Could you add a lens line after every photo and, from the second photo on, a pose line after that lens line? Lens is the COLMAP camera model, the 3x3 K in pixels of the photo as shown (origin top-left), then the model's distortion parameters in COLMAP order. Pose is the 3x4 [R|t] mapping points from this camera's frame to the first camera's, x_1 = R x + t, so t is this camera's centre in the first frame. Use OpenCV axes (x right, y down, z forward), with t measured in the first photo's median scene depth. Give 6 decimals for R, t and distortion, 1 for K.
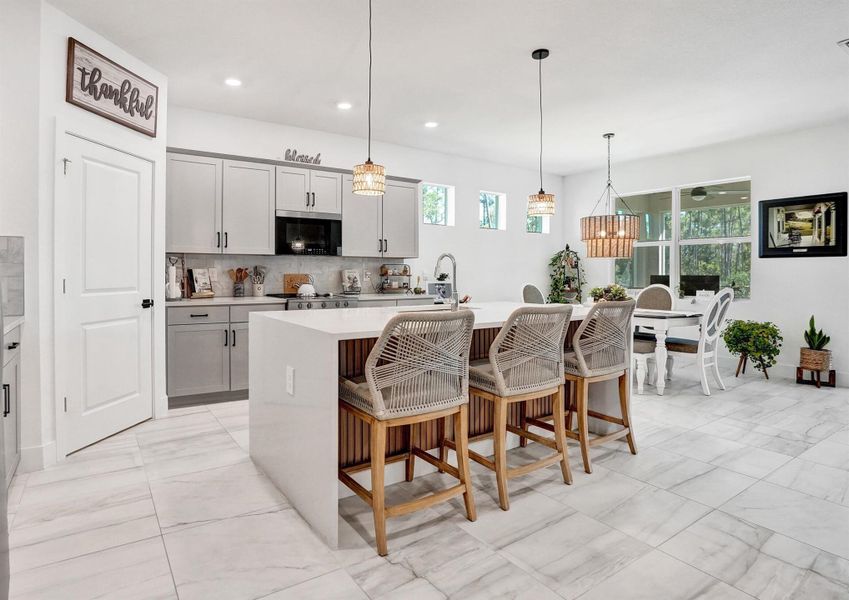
lens RADIAL K [[451.6, 0, 368.1], [0, 451.6, 276.3], [0, 0, 1]] dist [-0.063216, 0.025341]
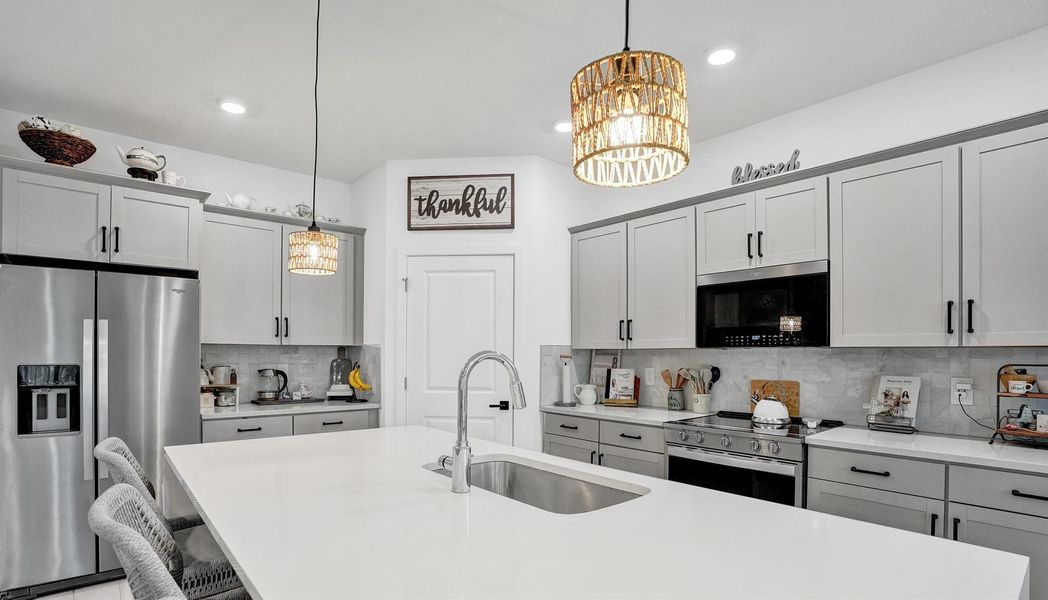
lens RADIAL K [[500.6, 0, 505.2], [0, 500.6, 355.9], [0, 0, 1]] dist [-0.056418, 0.000562]
pose [[0.152331, -0.000942, -0.988329, 0.413457], [-0.015946, 0.999867, -0.003411, -0.029549], [0.988201, 0.016279, 0.152295, 0.613664]]
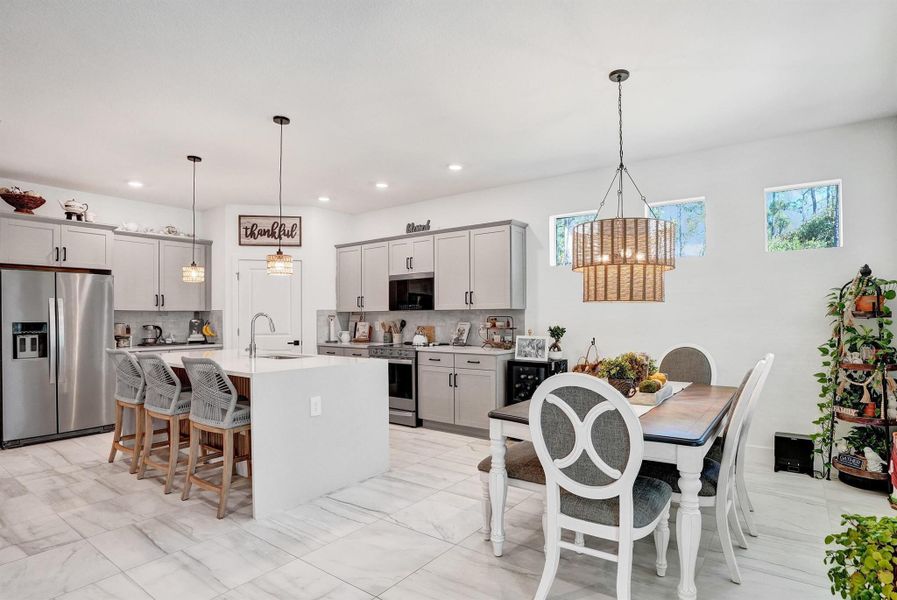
lens RADIAL K [[464.7, 0, 479.8], [0, 464.7, 314.1], [0, 0, 1]] dist [-0.057572, 0.022690]
pose [[0.410685, -0.011589, -0.911704, 1.060209], [-0.003193, 0.999895, -0.014148, -0.020406], [0.911772, 0.008721, 0.410605, 0.668975]]
